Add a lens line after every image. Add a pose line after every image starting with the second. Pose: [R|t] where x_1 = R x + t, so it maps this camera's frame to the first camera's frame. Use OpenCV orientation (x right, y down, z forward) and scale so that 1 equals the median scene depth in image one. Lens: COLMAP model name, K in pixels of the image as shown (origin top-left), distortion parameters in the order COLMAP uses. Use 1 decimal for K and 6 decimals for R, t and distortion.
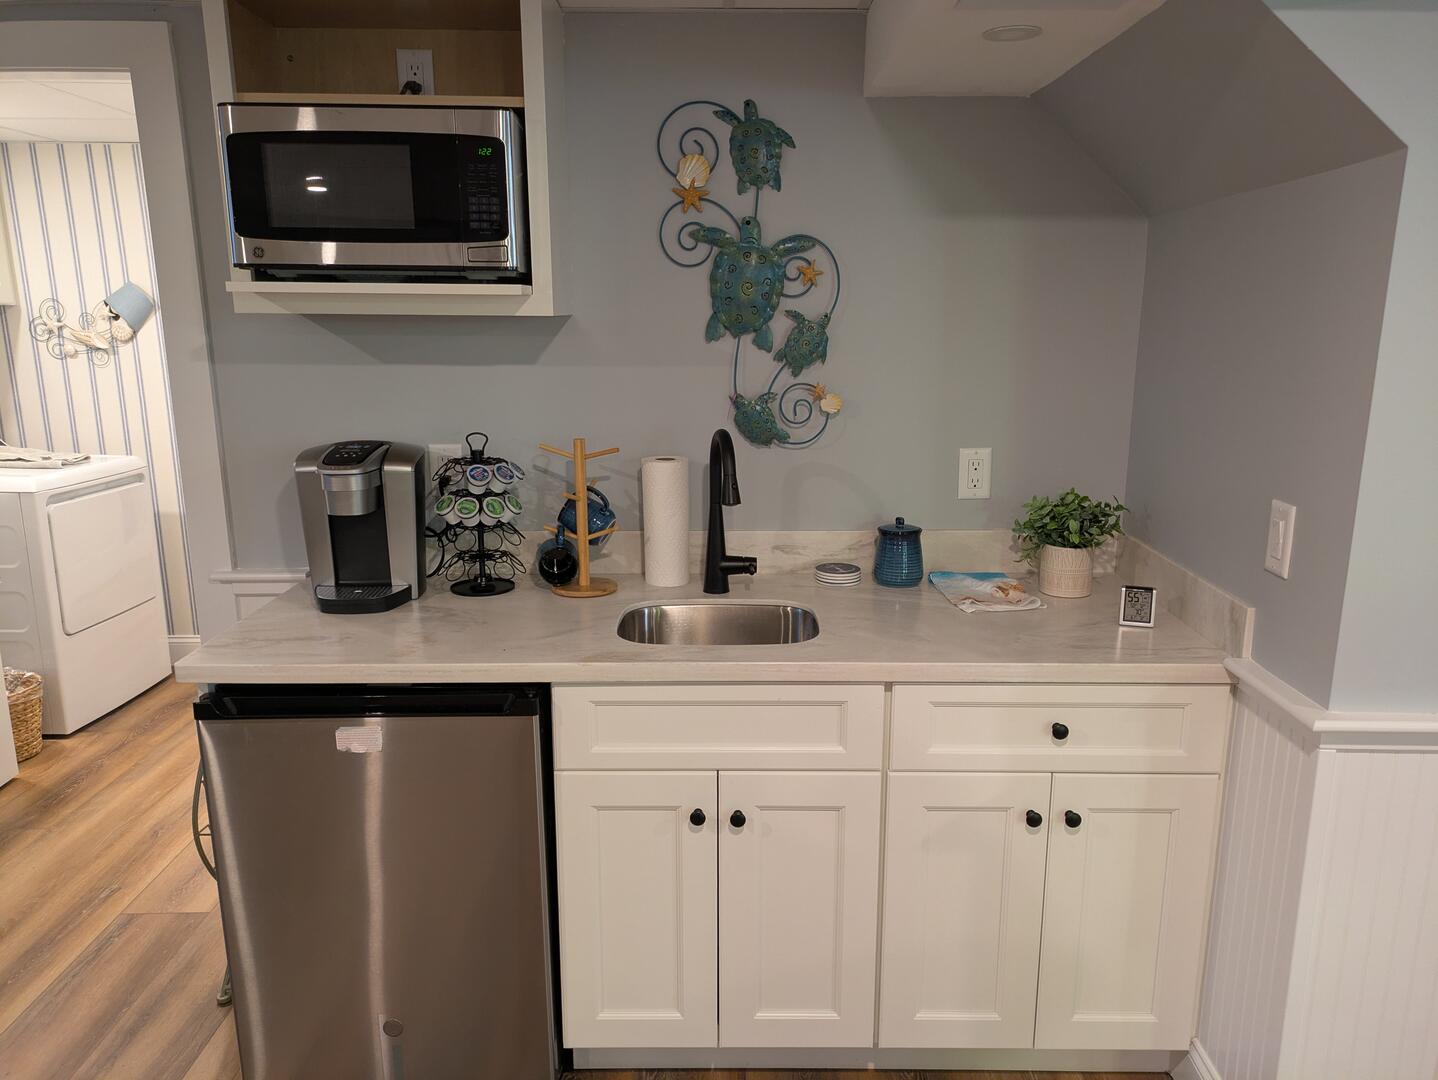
lens RADIAL K [[1021.5, 0, 719.0], [0, 1021.5, 540.0], [0, 0, 1]] dist [0.010217, 0.000653]
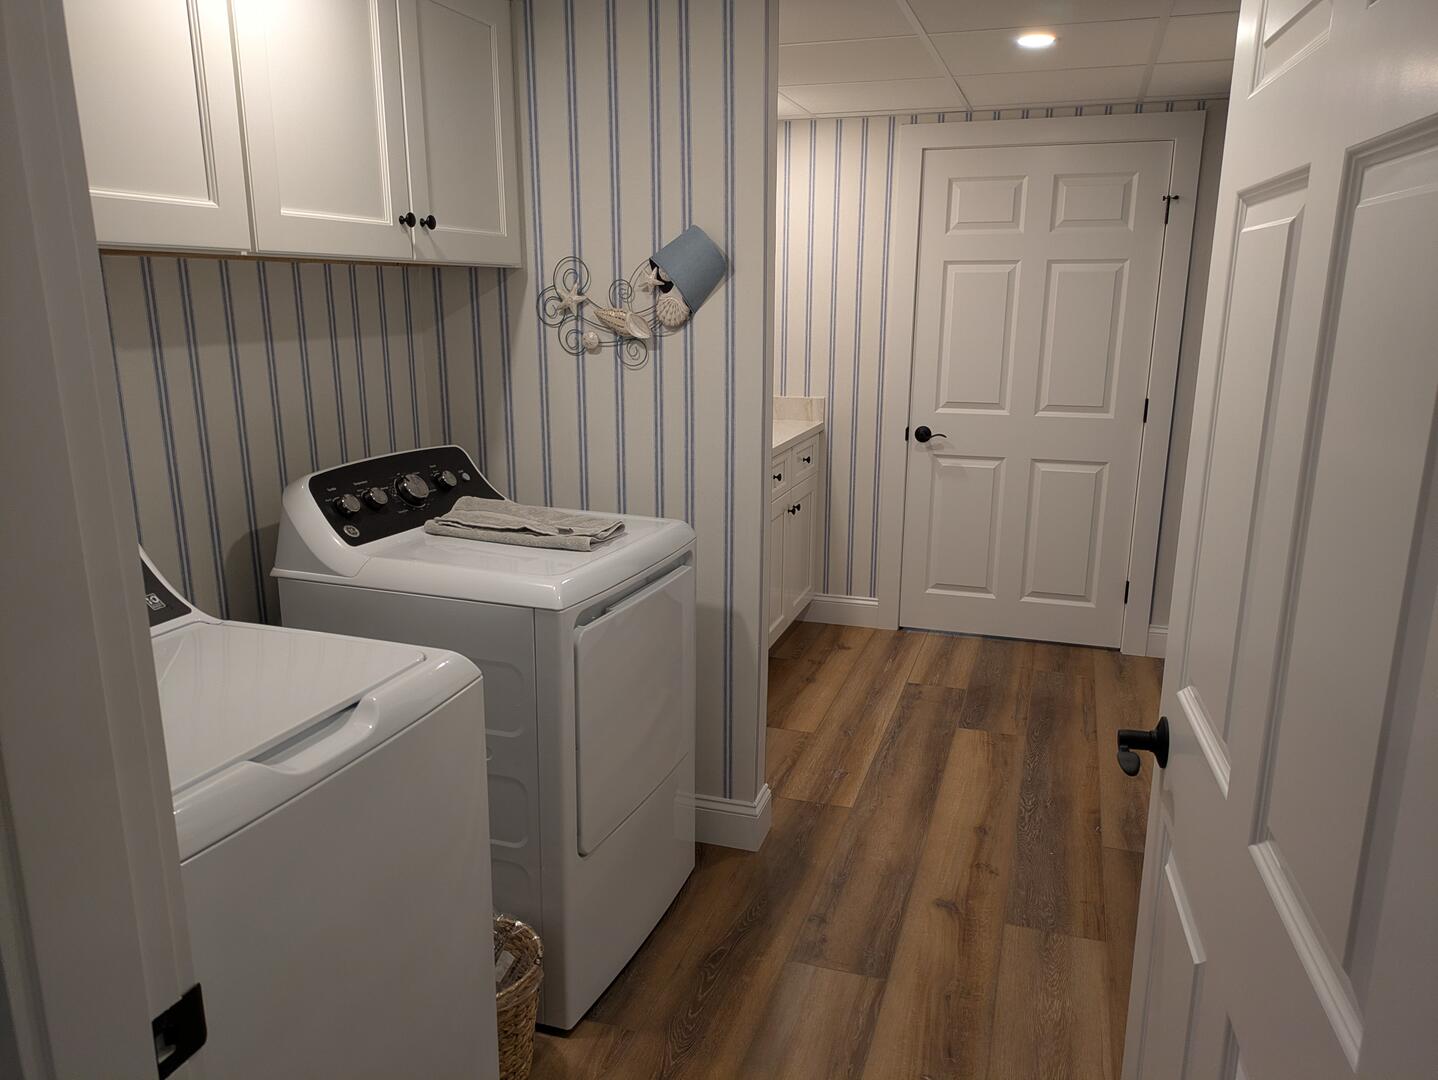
lens RADIAL K [[1021.5, 0, 719.0], [0, 1021.5, 540.0], [0, 0, 1]] dist [0.010217, 0.000653]
pose [[0.947833, 0.077253, -0.309266, -0.360975], [-0.074810, 0.997002, 0.019769, -0.083506], [0.309866, 0.004398, 0.950770, 0.440343]]
